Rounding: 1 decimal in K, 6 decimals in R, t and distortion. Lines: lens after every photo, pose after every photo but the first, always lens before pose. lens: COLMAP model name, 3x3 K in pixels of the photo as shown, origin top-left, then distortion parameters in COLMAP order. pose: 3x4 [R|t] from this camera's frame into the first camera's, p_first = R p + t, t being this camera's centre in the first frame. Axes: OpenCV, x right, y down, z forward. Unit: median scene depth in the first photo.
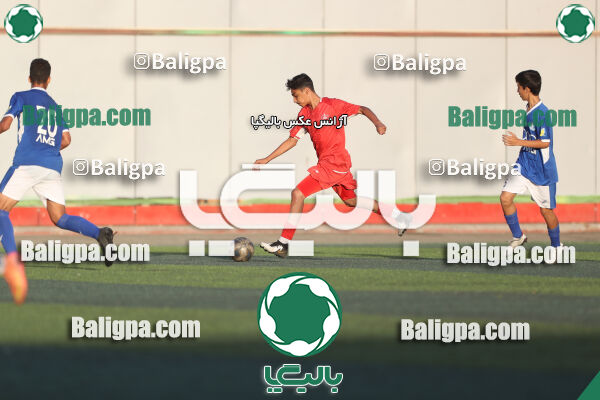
lens RADIAL K [[3673.6, 0, 300.0], [0, 3673.6, 200.0], [0, 0, 1]] dist [0.044365, 3.559827]
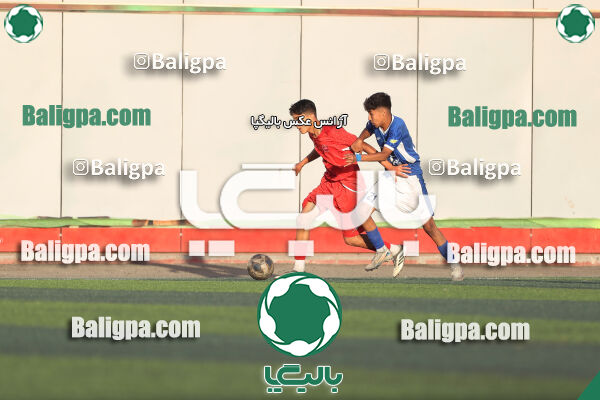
lens RADIAL K [[3644.7, 0, 300.0], [0, 3644.7, 200.0], [0, 0, 1]] dist [0.042791, 3.884281]
pose [[1.000000, 0.000316, -0.000268, 0.006321], [-0.000316, 1.000000, 0.000166, -0.004221], [0.000268, -0.000166, 1.000000, 0.203891]]
